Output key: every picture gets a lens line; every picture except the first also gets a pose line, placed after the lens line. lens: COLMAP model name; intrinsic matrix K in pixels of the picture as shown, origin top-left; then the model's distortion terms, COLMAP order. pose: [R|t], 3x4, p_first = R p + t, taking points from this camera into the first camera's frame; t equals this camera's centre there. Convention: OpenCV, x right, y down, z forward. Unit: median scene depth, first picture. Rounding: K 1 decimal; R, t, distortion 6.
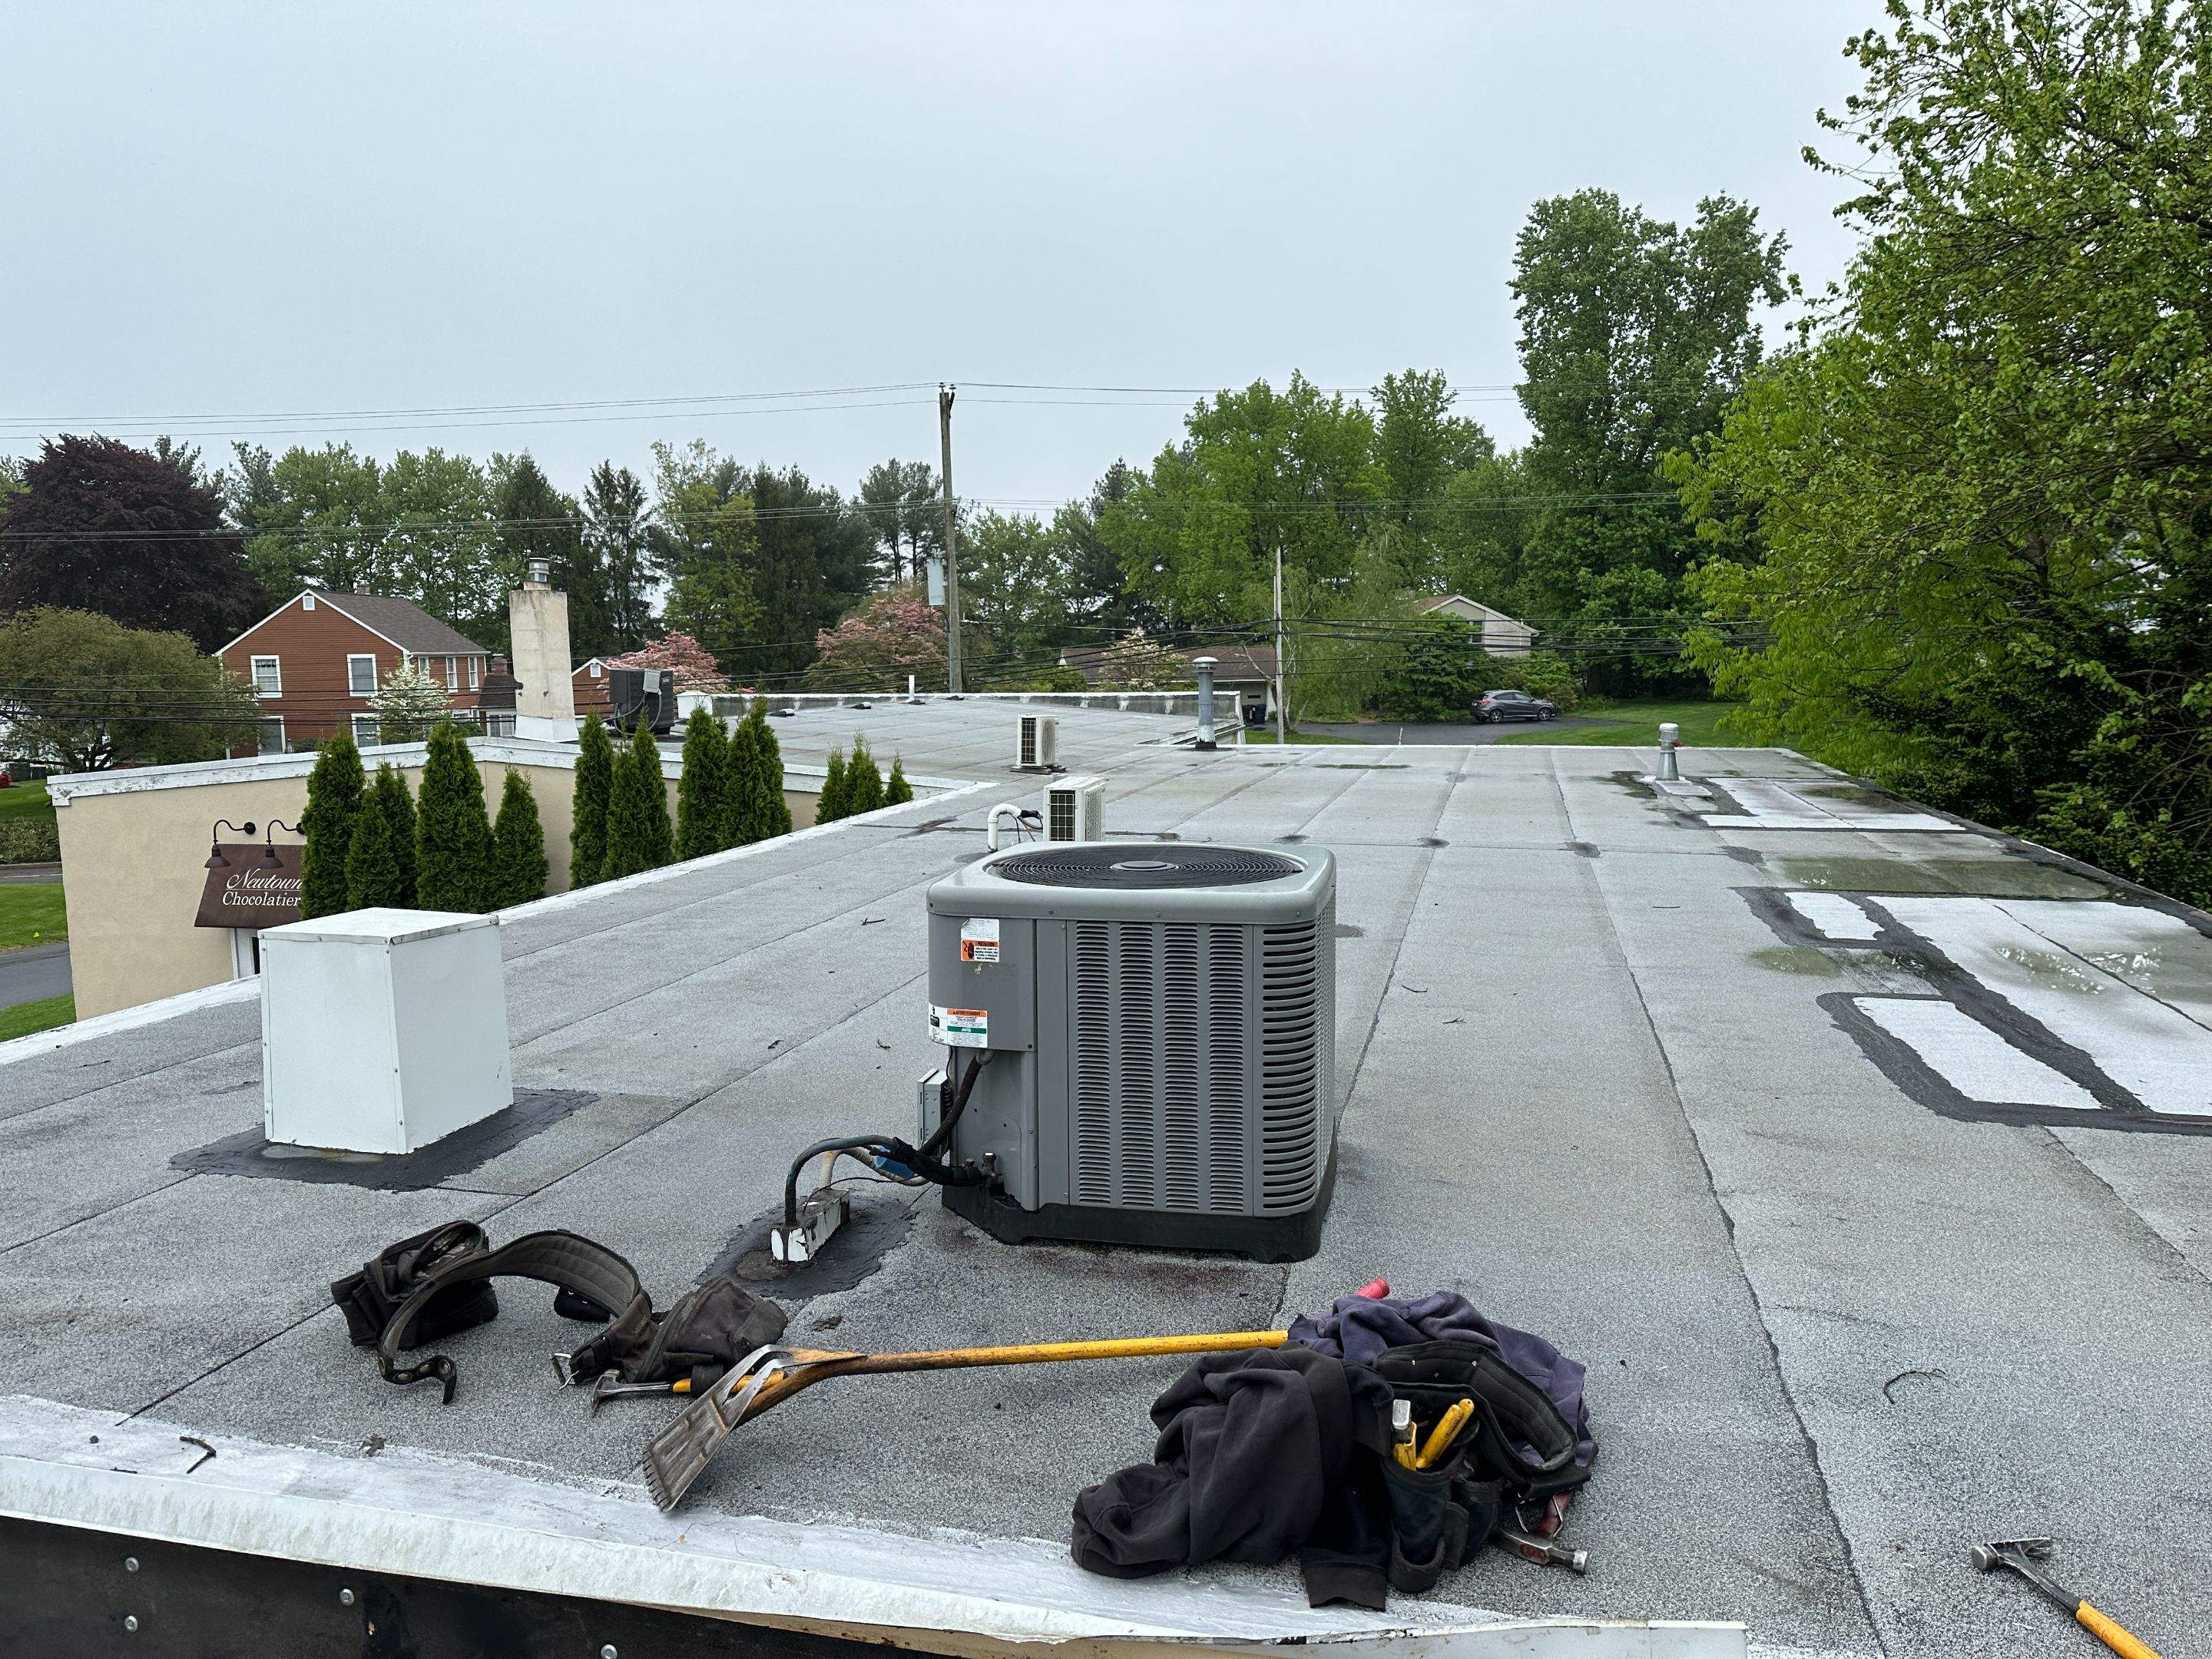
lens RADIAL K [[1518.2, 0, 1120.3], [0, 1518.2, 824.5], [0, 0, 1]] dist [0.104906, -0.162525]
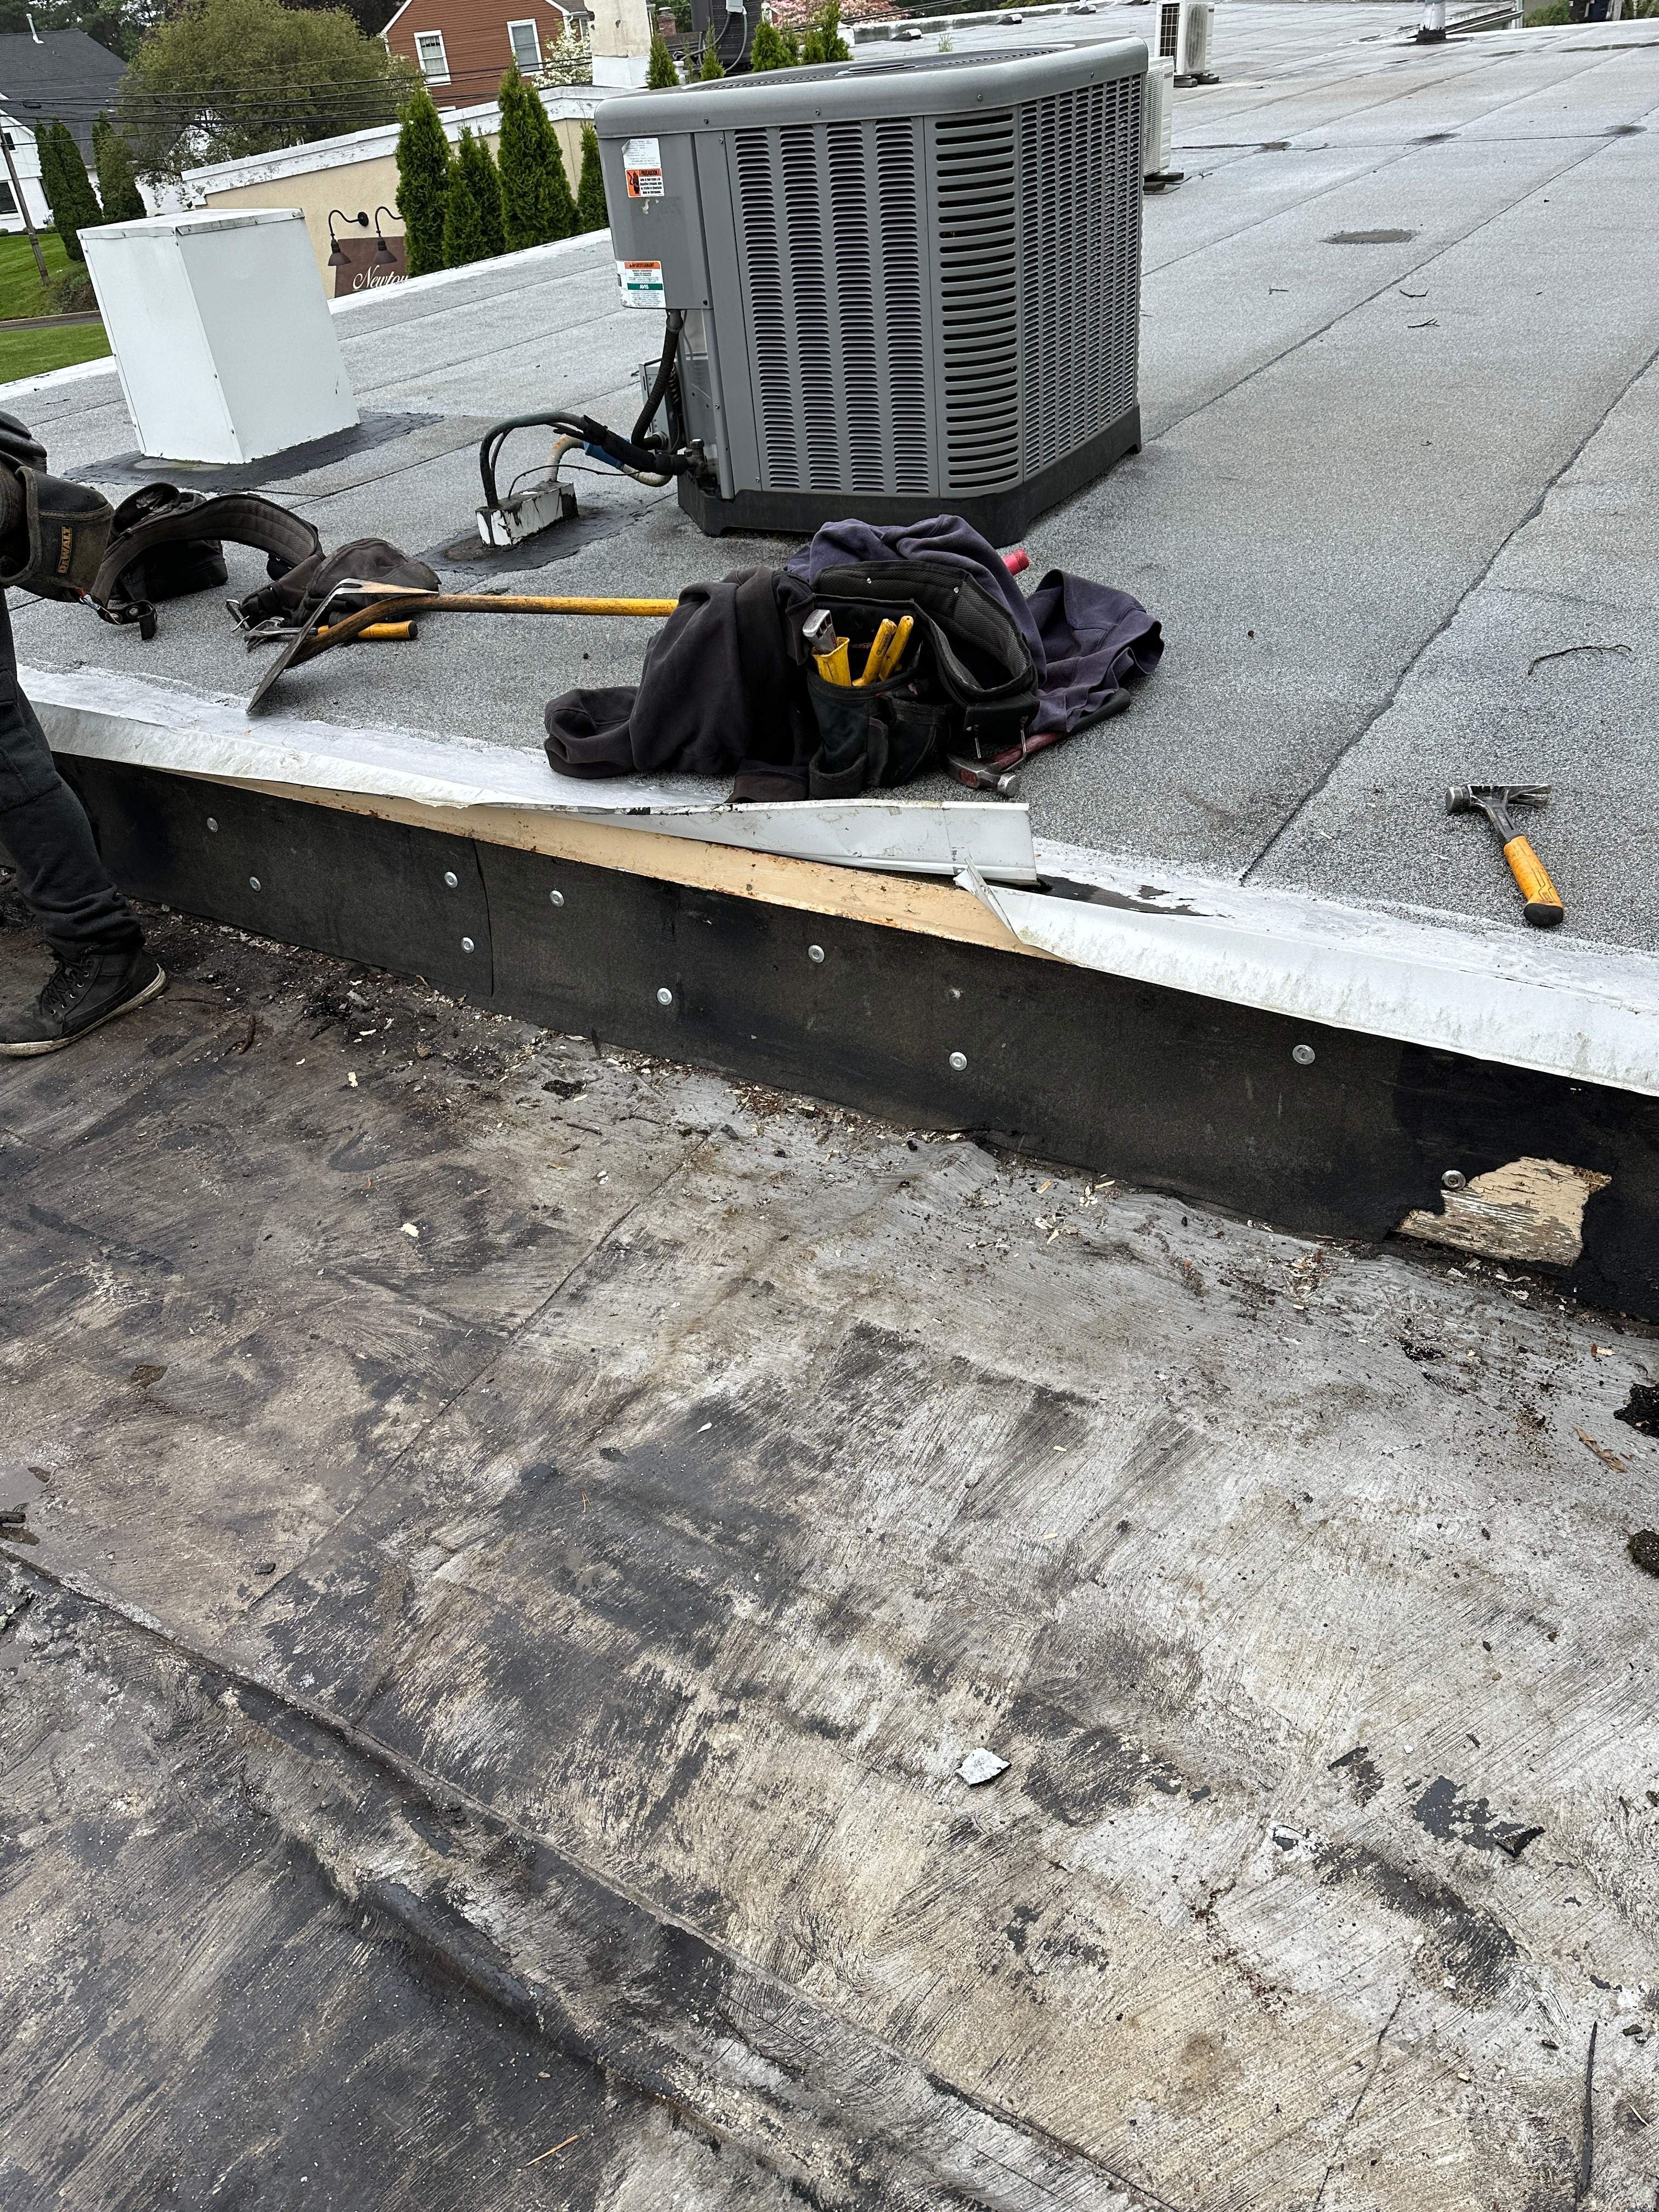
lens RADIAL K [[1560.0, 0, 829.5], [0, 1560.0, 1106.0], [0, 0, 1]] dist [0.000976, -0.002615]
pose [[0.950167, 0.110381, -0.291546, 0.015143], [0.048936, 0.870810, 0.489178, 0.005161], [0.307877, -0.479068, 0.822013, 0.002034]]
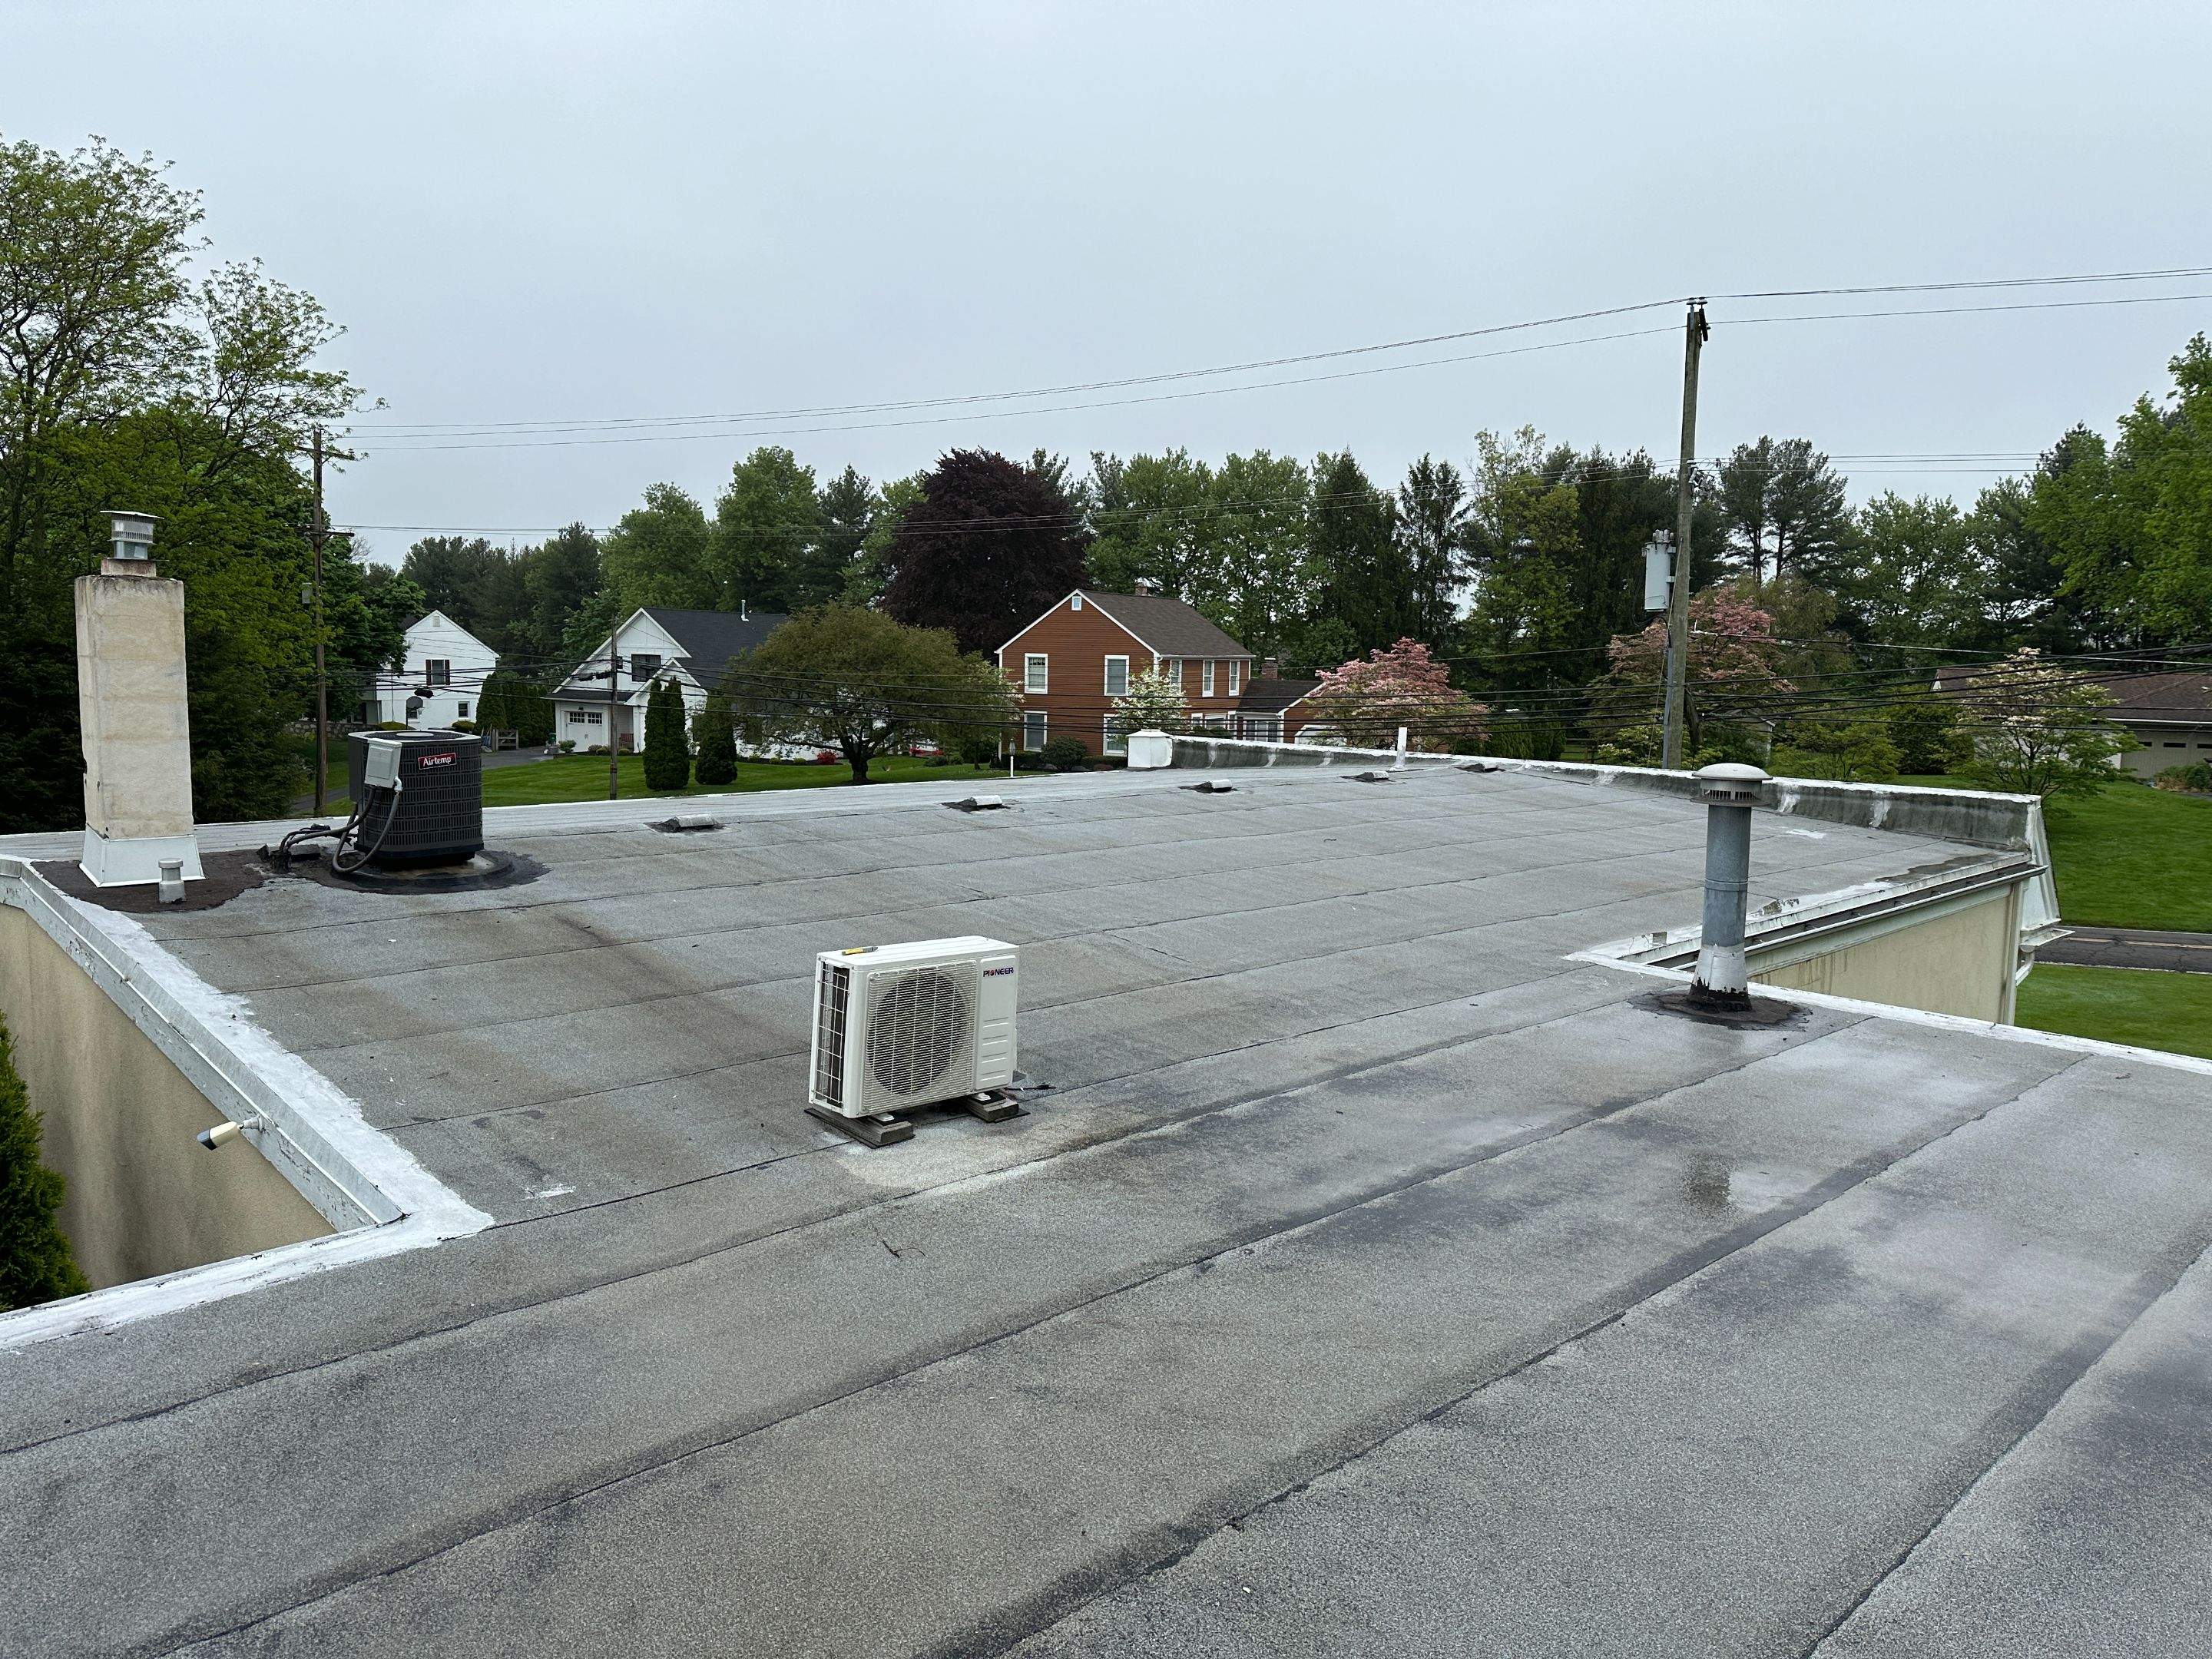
lens RADIAL K [[1518.2, 0, 1120.3], [0, 1518.2, 824.5], [0, 0, 1]] dist [0.104906, -0.162525]
pose [[0.845748, 0.087794, -0.526310, 0.035857], [-0.088338, 0.995798, 0.024155, -0.025472], [0.526219, 0.026064, 0.849949, 0.168839]]
